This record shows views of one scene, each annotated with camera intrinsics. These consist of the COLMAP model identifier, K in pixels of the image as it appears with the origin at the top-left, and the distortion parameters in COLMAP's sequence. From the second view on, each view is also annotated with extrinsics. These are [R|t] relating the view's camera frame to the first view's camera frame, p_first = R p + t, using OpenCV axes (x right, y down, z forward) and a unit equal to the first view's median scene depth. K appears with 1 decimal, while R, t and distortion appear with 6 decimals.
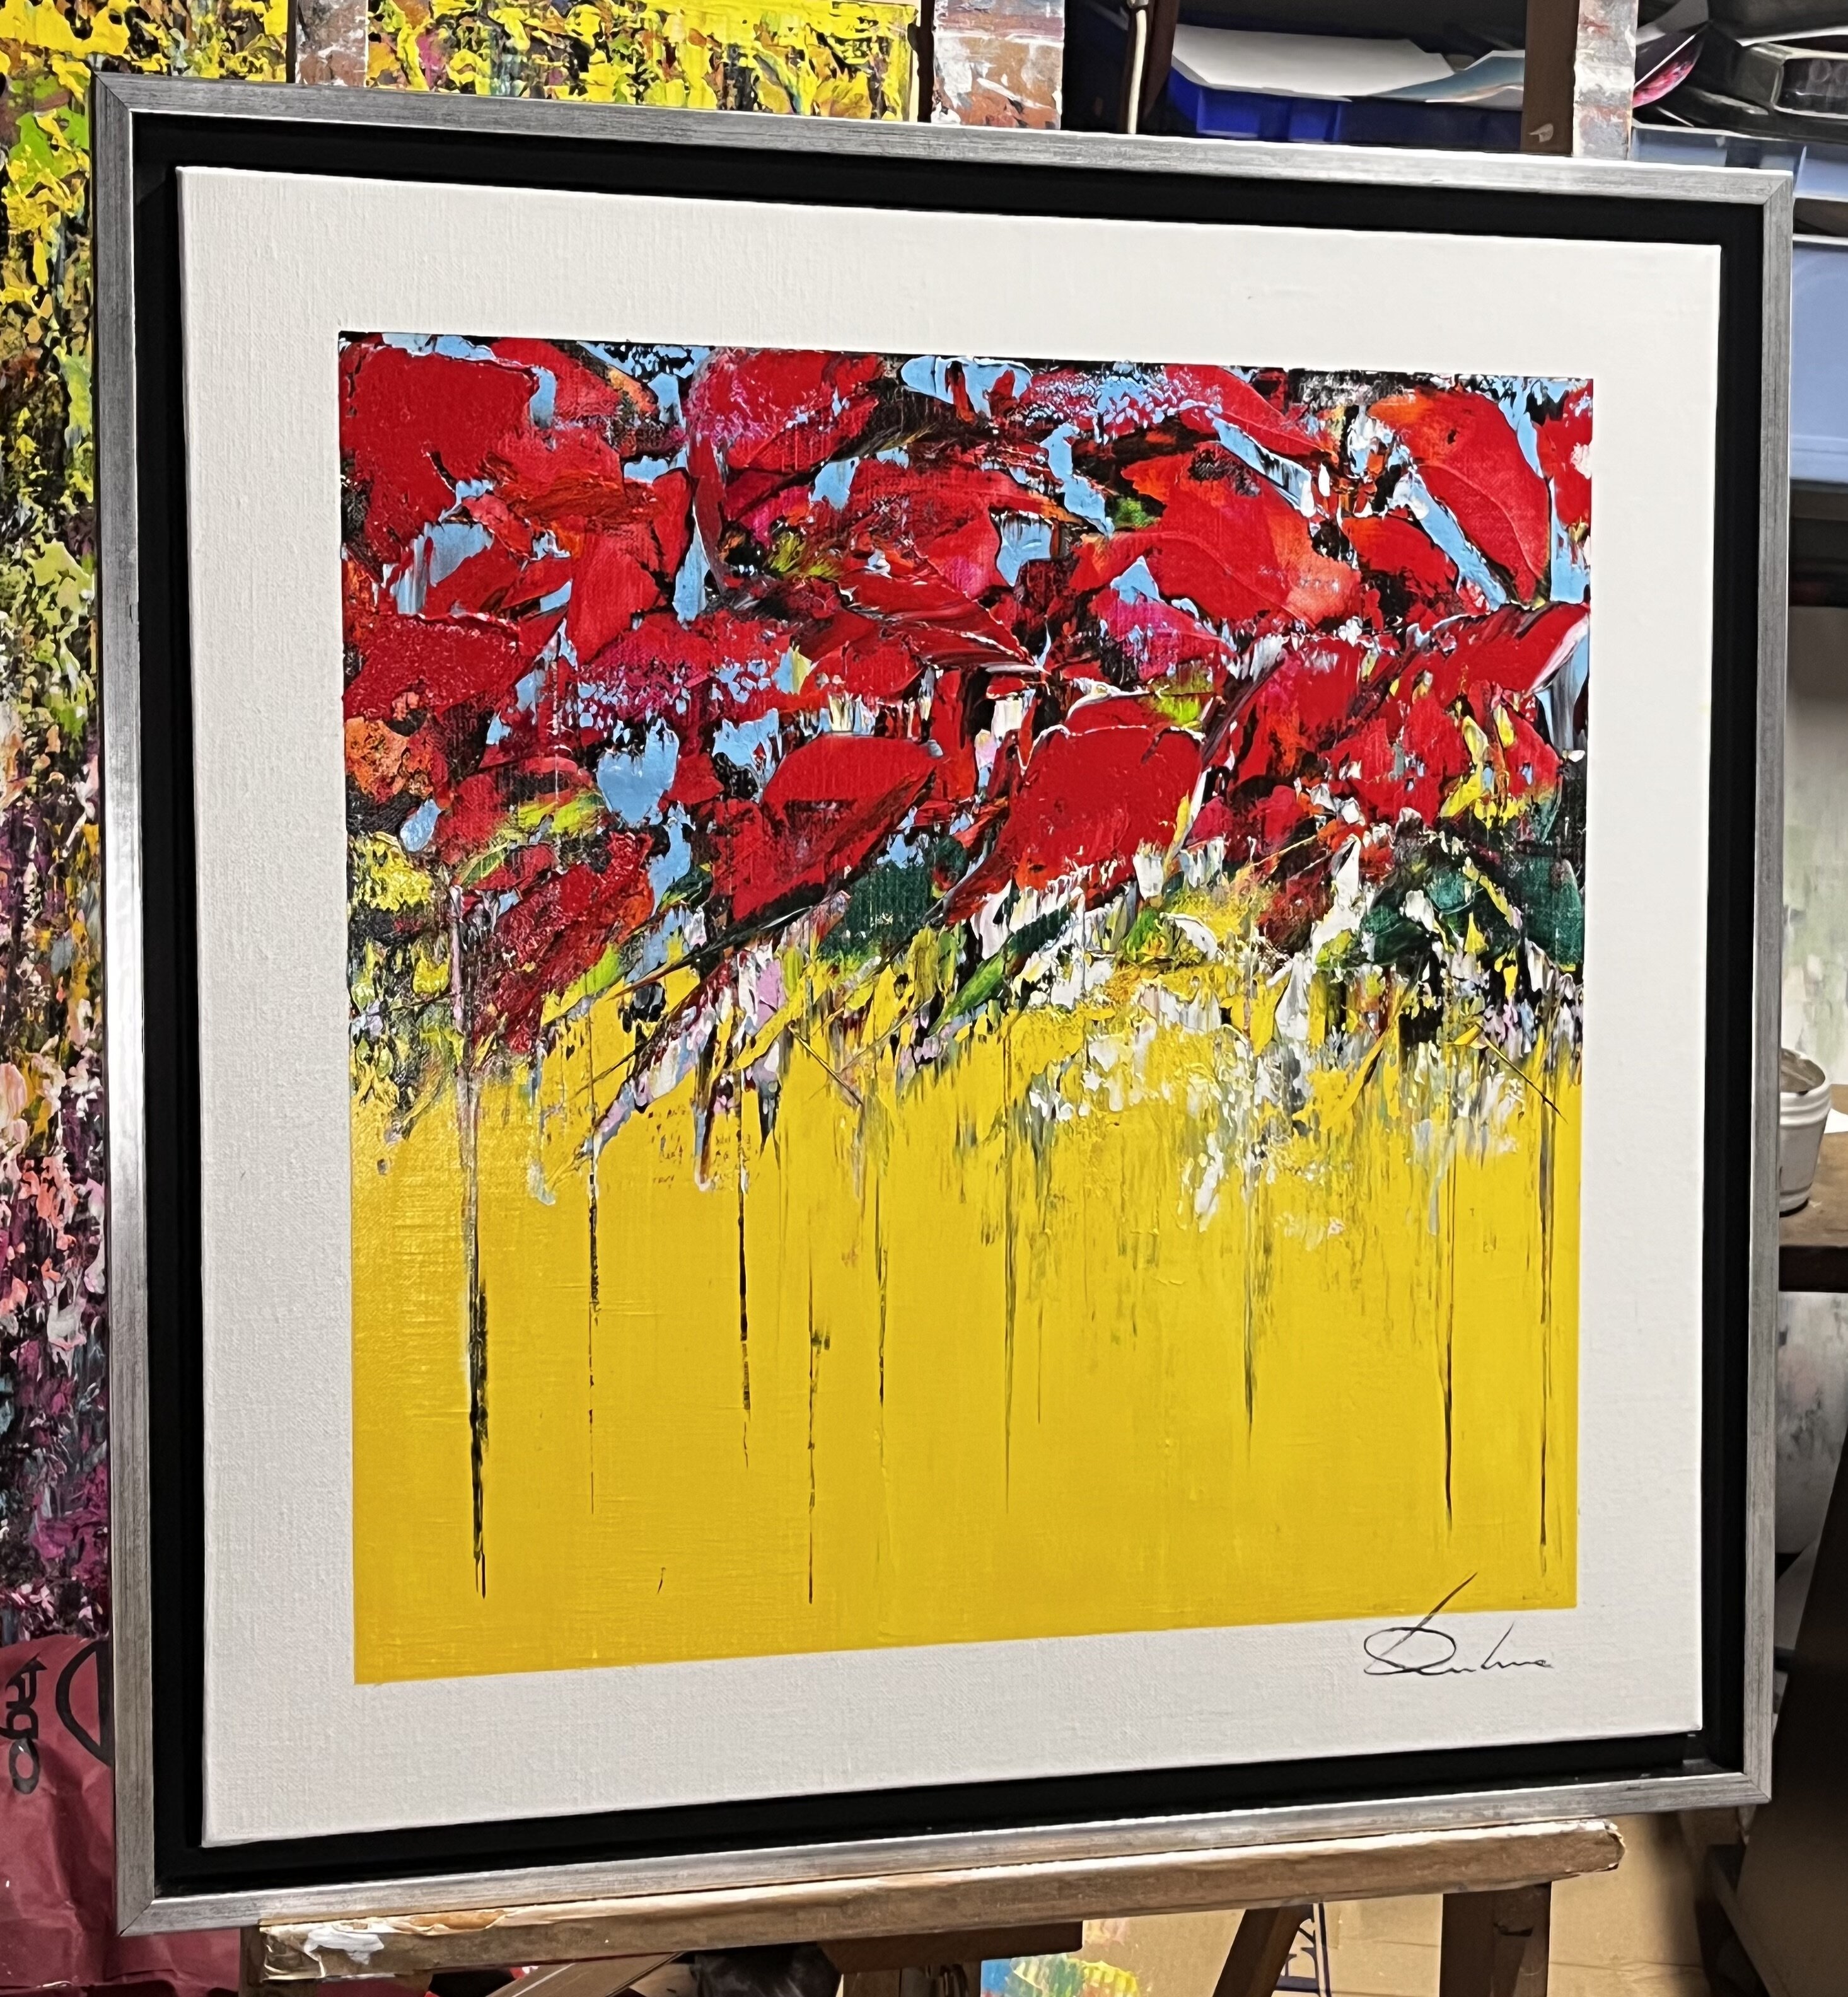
lens RADIAL K [[3415.7, 0, 927.6], [0, 3415.7, 992.6], [0, 0, 1]] dist [0.027867, 0.000000]
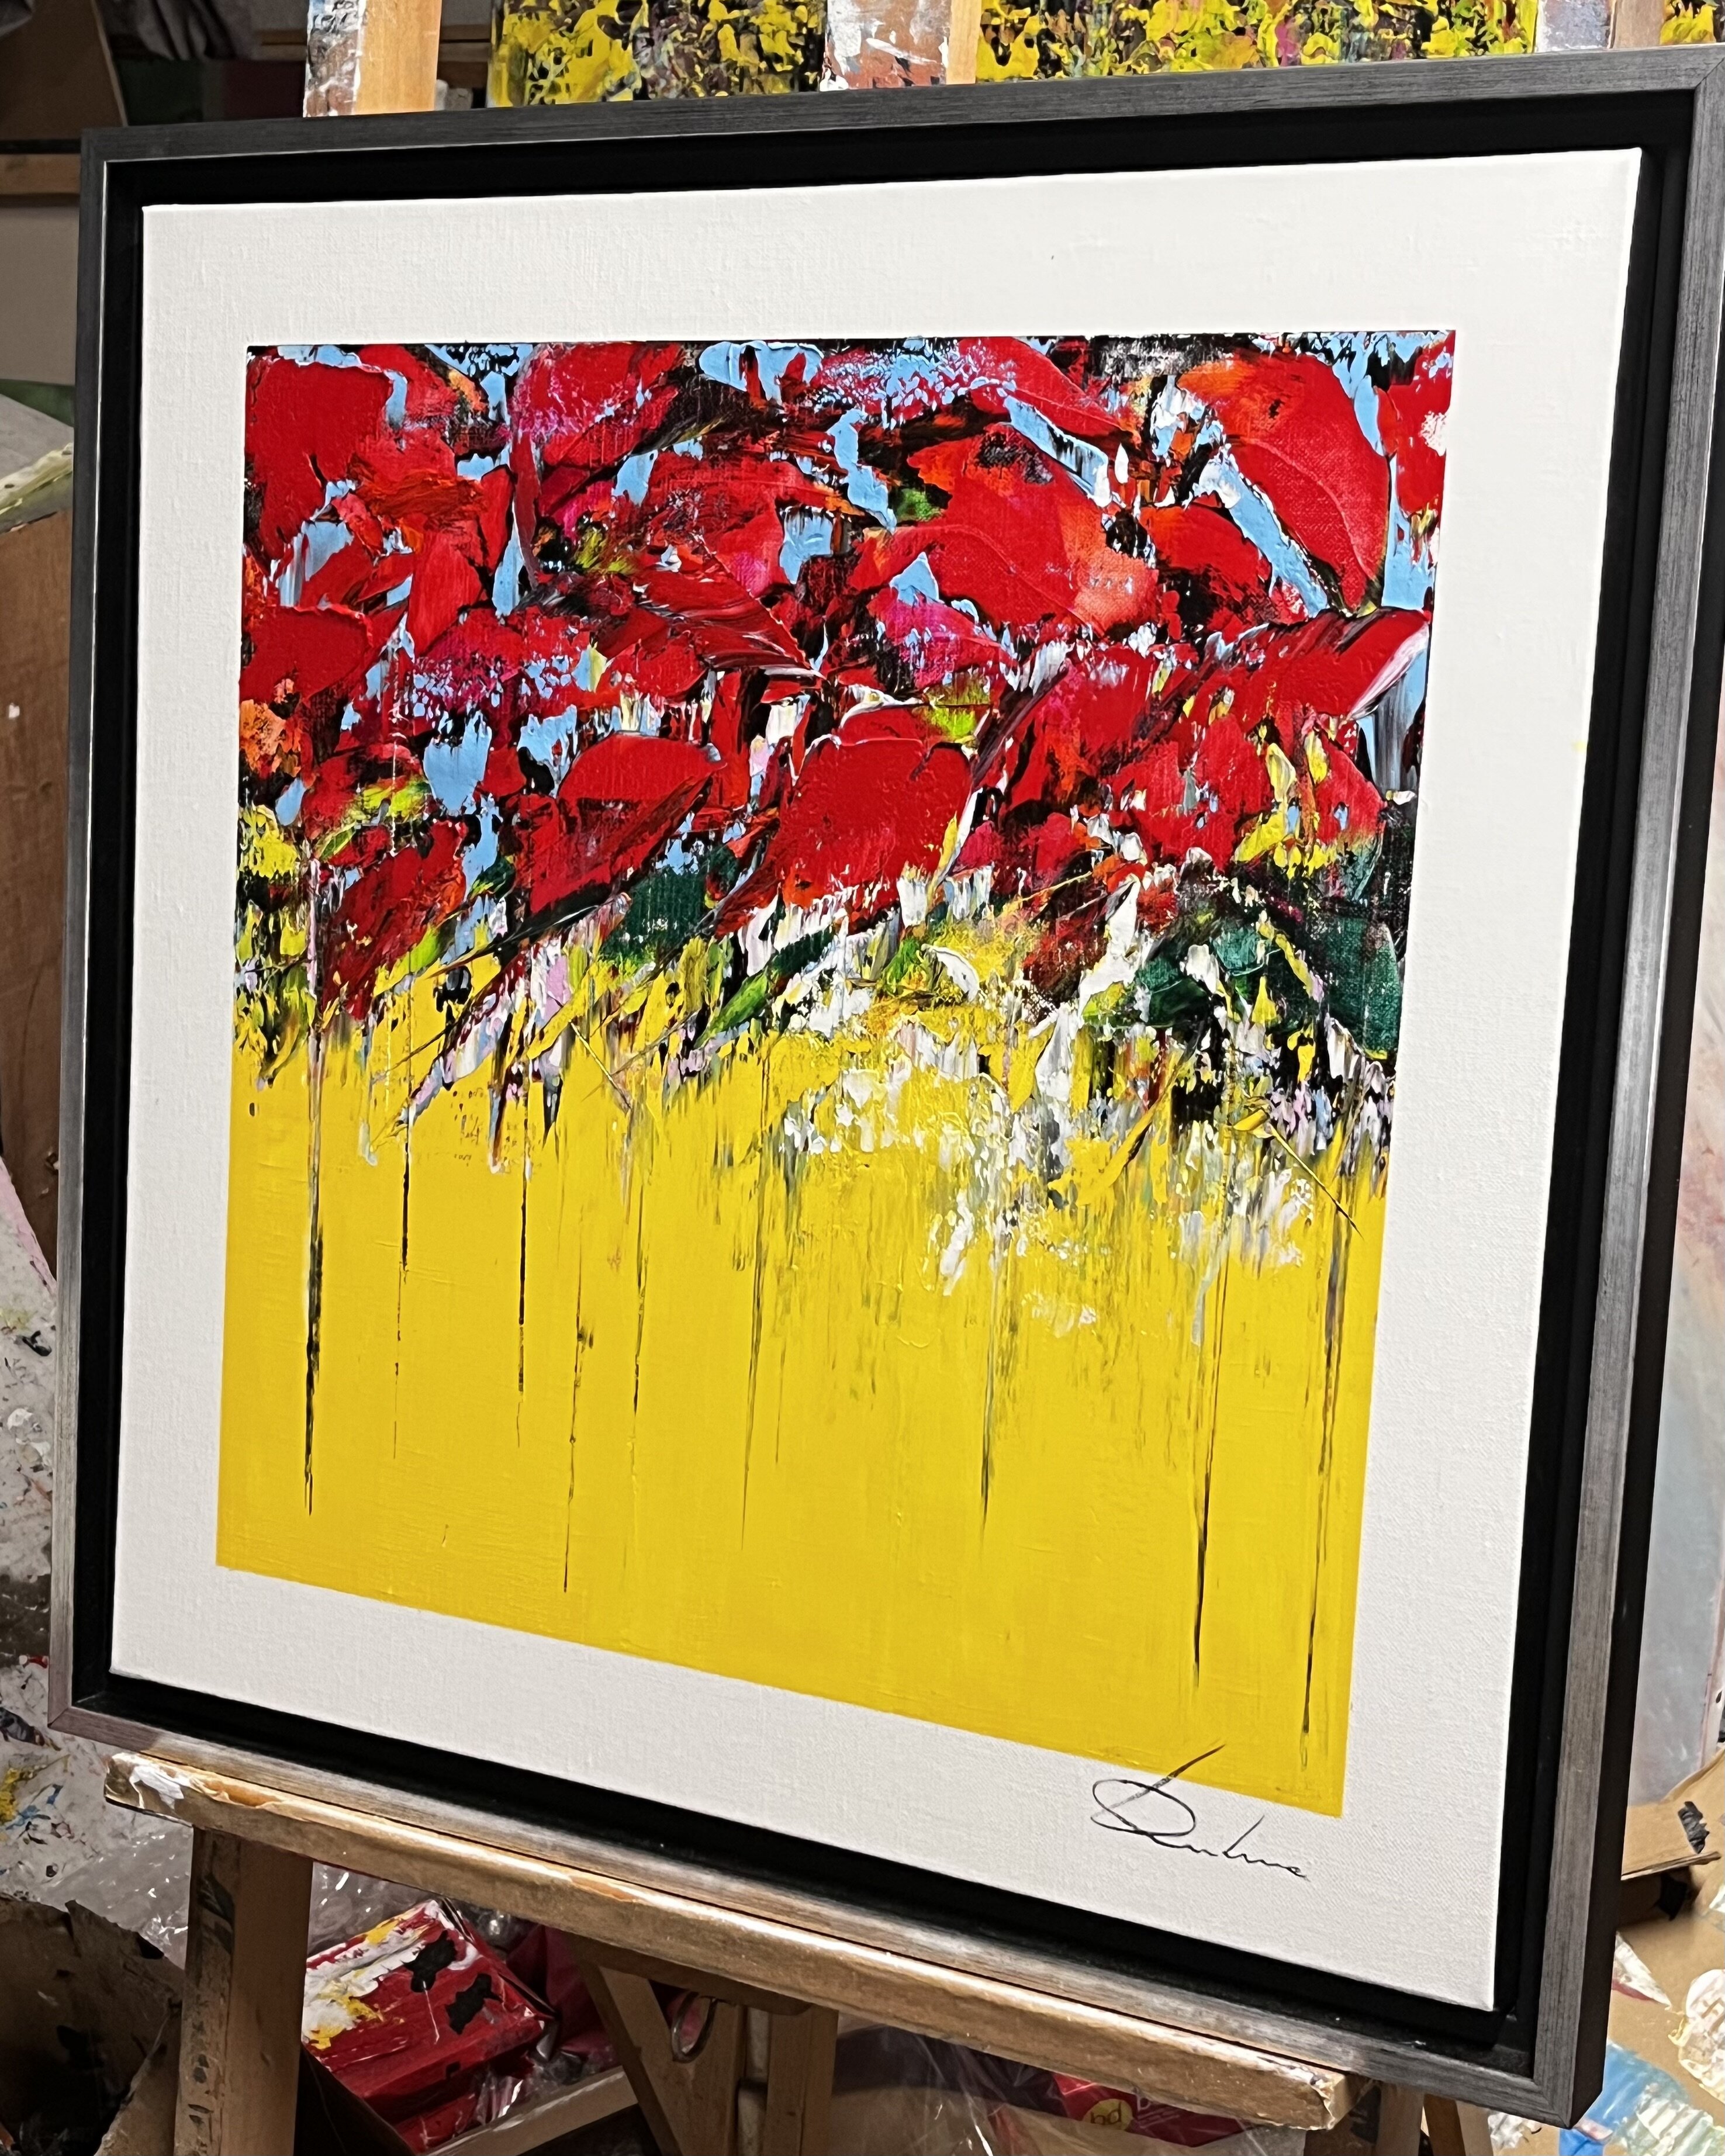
lens RADIAL K [[3166.5, 0, 864.5], [0, 3166.5, 1086.6], [0, 0, 1]] dist [0.016963, 0.000000]
pose [[0.716559, 0.115758, -0.687854, 0.629633], [-0.087126, 0.993264, 0.076394, -0.047553], [0.692064, 0.005189, 0.721818, 0.366607]]
